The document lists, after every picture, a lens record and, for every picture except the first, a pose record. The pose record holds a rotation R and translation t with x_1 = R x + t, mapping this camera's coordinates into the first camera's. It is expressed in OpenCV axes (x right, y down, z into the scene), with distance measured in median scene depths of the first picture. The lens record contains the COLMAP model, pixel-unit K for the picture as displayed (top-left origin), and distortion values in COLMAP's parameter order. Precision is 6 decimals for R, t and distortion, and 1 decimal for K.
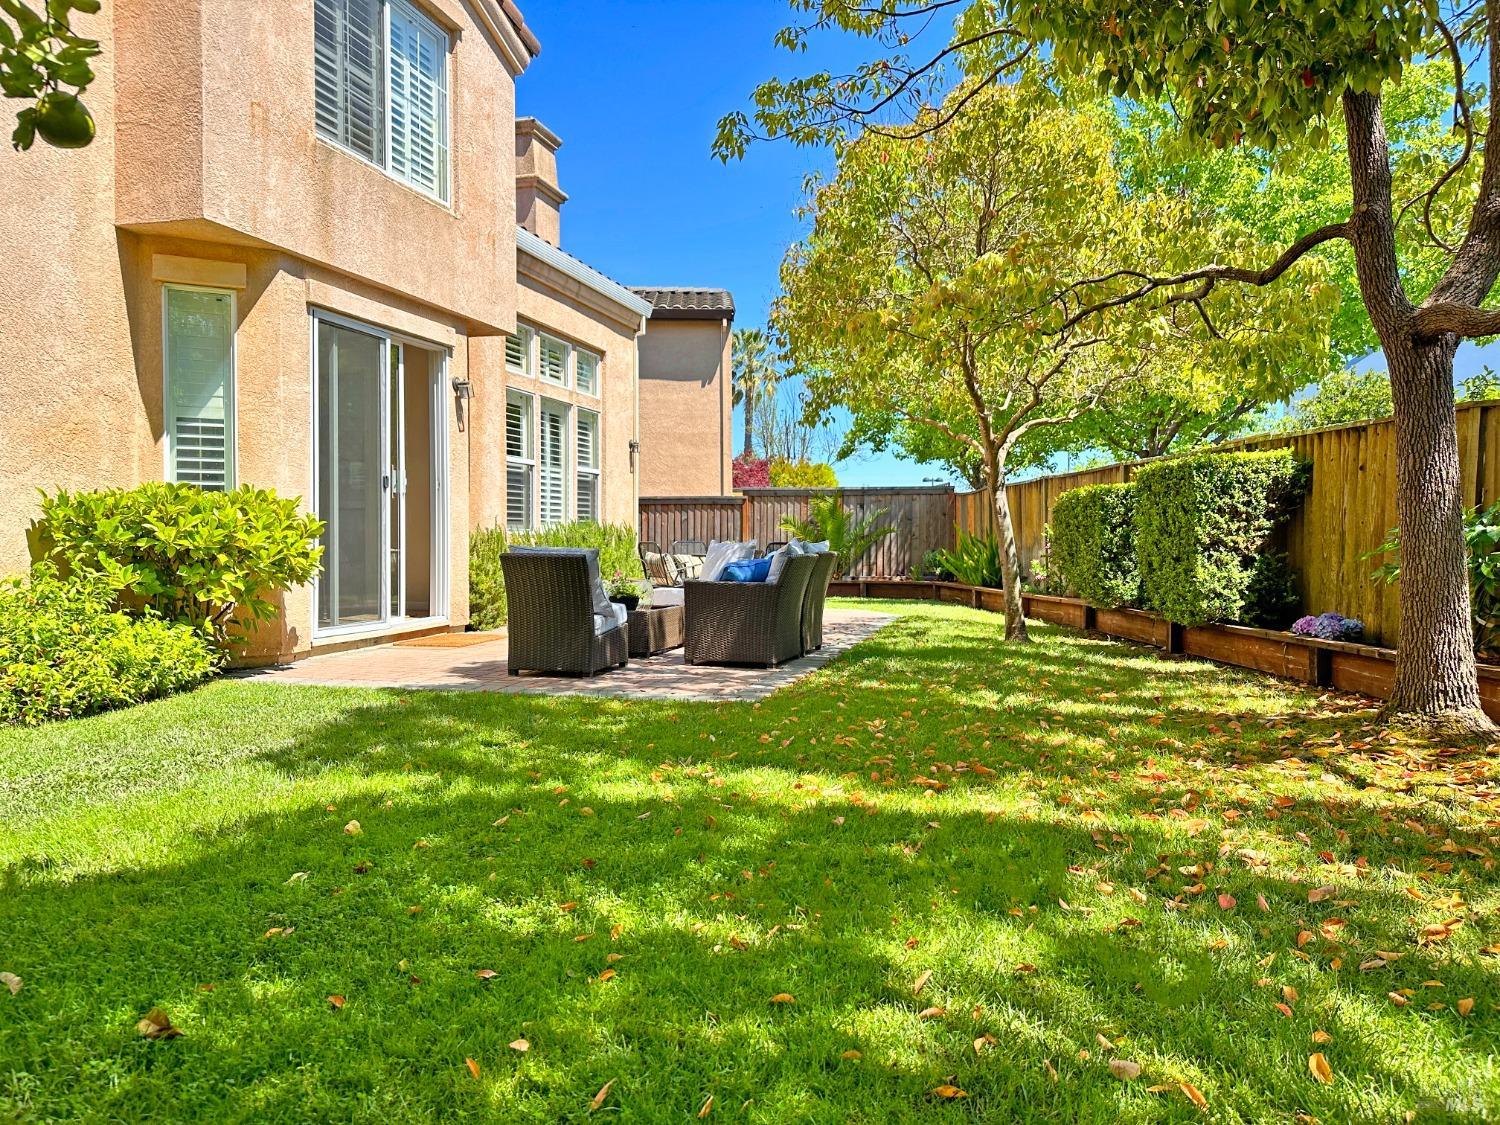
lens RADIAL K [[1042.1, 0, 748.6], [0, 1042.1, 560.1], [0, 0, 1]] dist [0.011951, -0.003797]
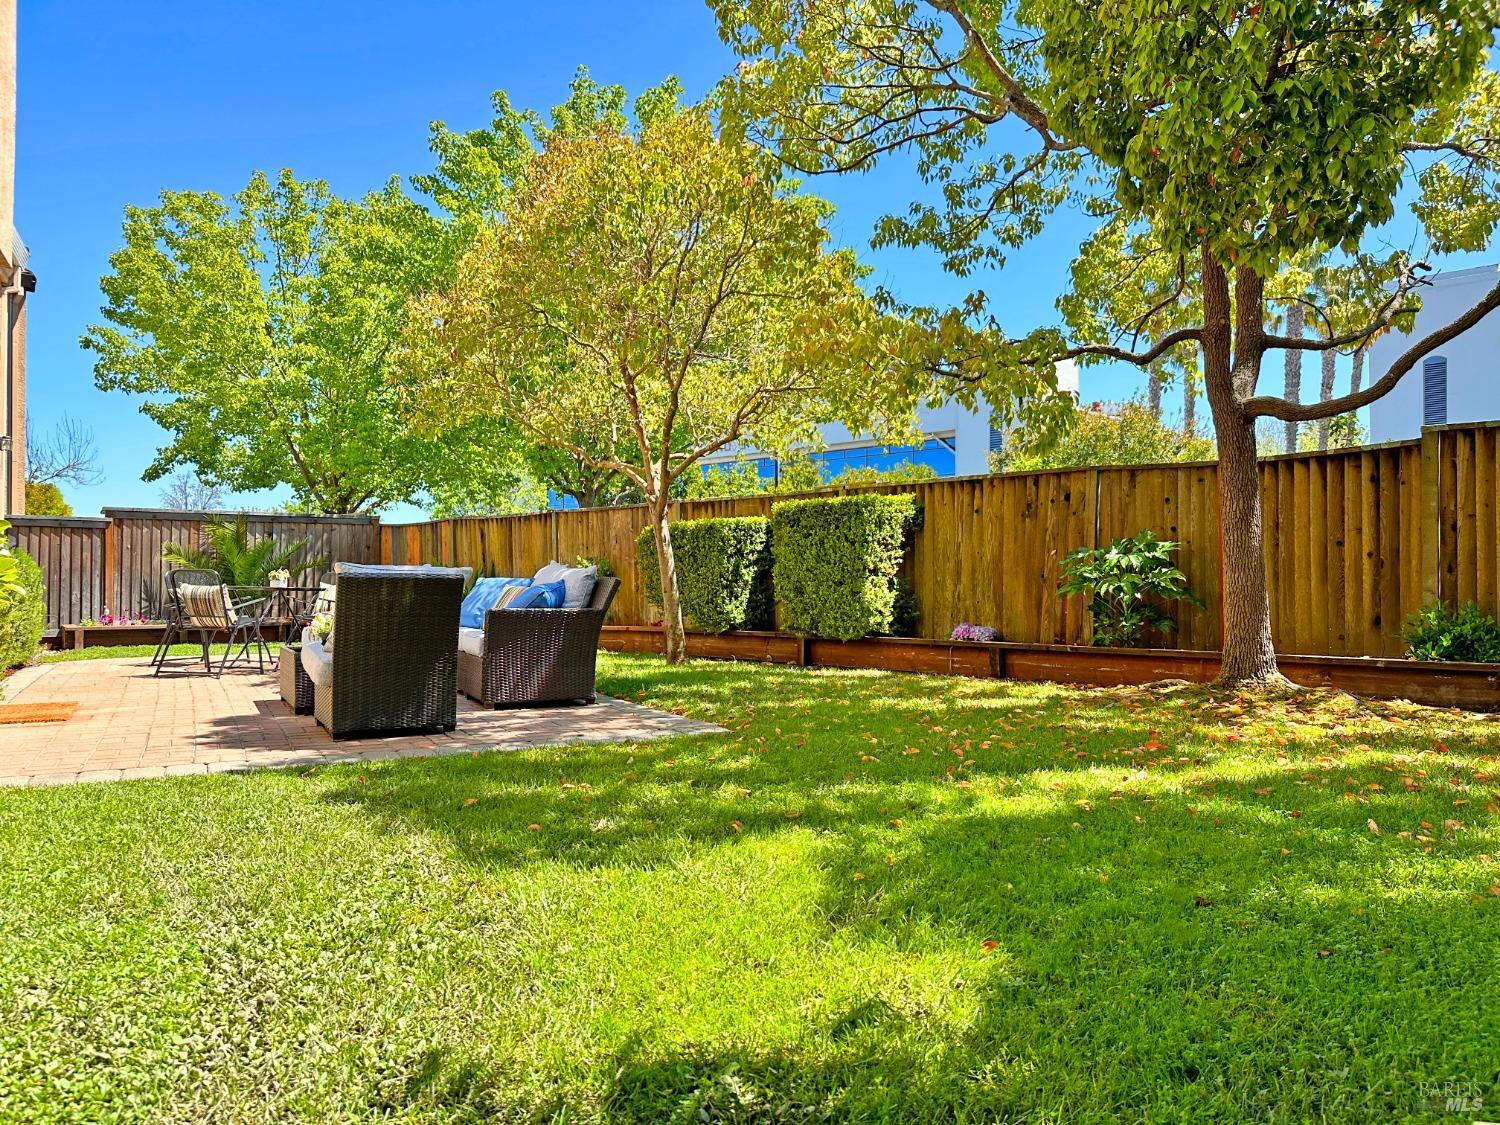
lens RADIAL K [[1042.1, 0, 749.1], [0, 1042.1, 563.6], [0, 0, 1]] dist [0.011951, -0.003797]
pose [[0.716065, 0.010594, 0.697953, -0.493396], [0.016283, 0.999359, -0.031874, 0.013264], [-0.697844, 0.034189, 0.715433, 0.241517]]
